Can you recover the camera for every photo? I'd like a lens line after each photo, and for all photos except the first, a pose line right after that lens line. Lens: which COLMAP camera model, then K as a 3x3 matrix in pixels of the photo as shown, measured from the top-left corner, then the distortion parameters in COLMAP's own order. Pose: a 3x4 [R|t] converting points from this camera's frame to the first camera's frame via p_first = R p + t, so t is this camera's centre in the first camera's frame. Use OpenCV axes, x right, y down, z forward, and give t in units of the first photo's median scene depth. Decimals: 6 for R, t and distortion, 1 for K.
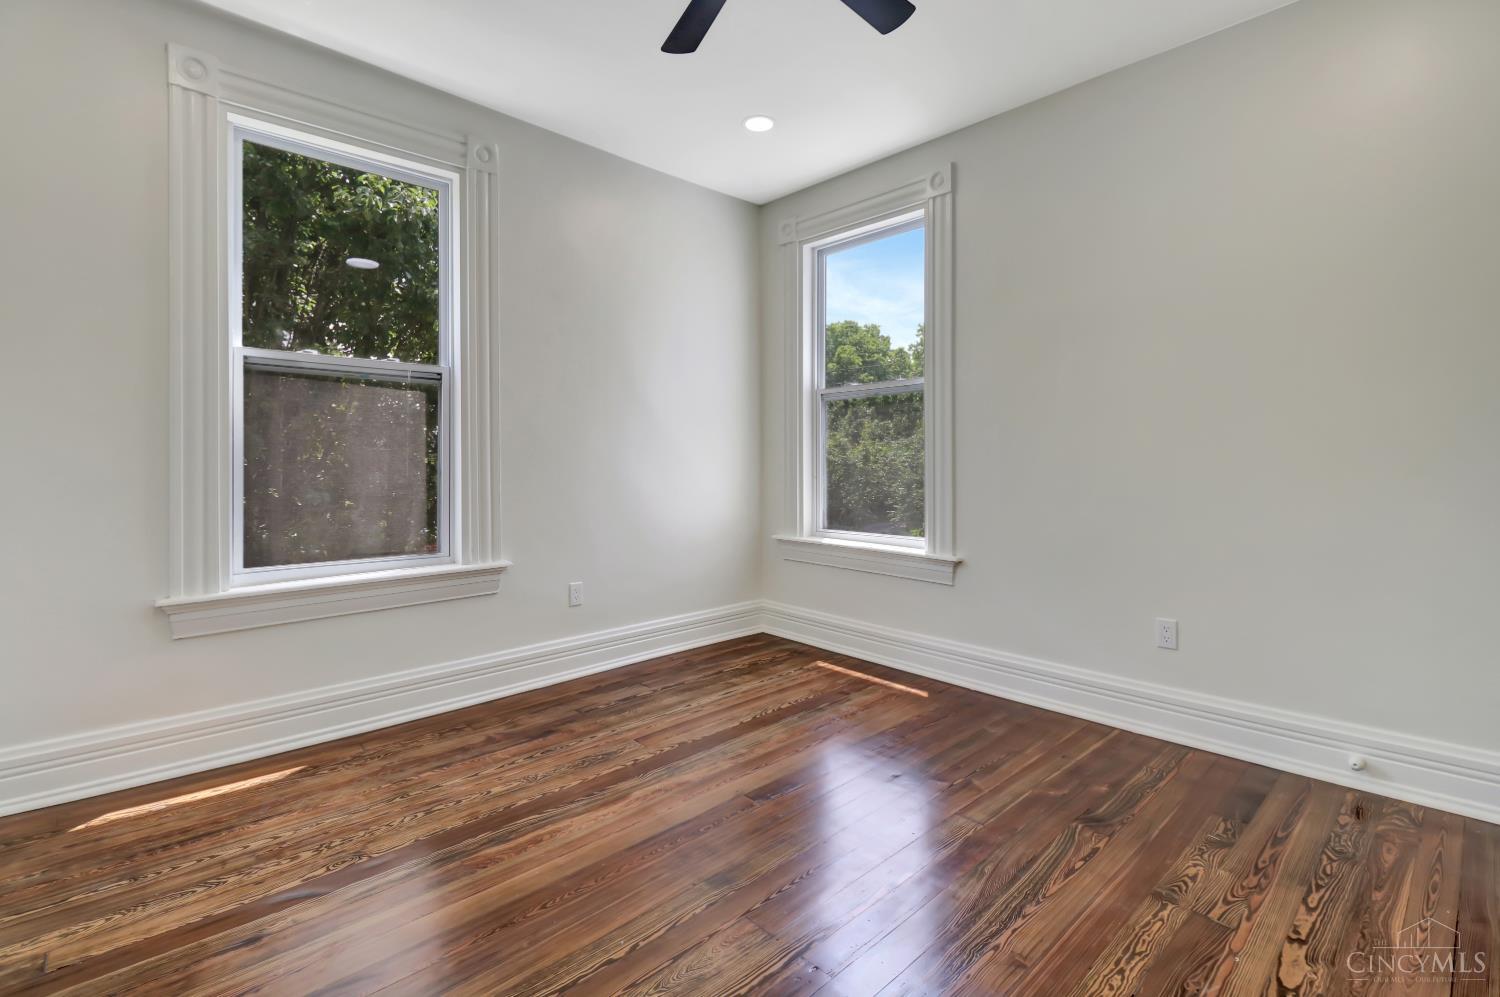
lens RADIAL K [[701.4, 0, 737.5], [0, 701.4, 470.9], [0, 0, 1]] dist [0.020026, -0.011918]
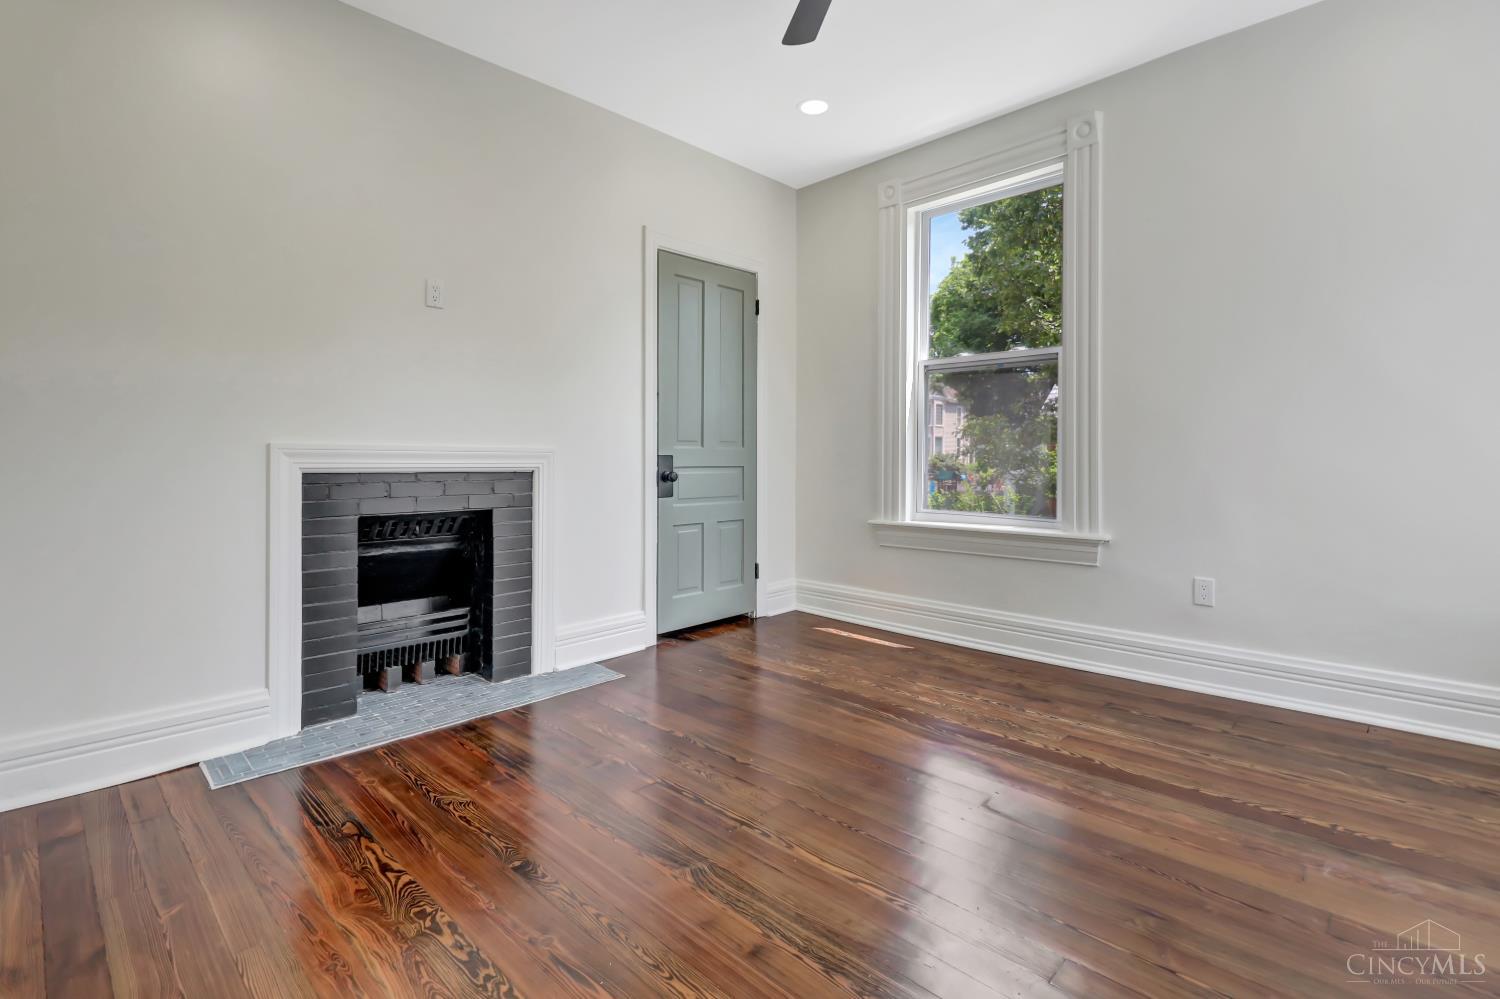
lens RADIAL K [[701.4, 0, 728.8], [0, 701.4, 466.9], [0, 0, 1]] dist [0.020026, -0.011918]
pose [[0.028634, 0.019723, -0.999395, 0.715719], [-0.010732, 0.999754, 0.019423, 0.022555], [0.999532, 0.010169, 0.028839, 0.512733]]
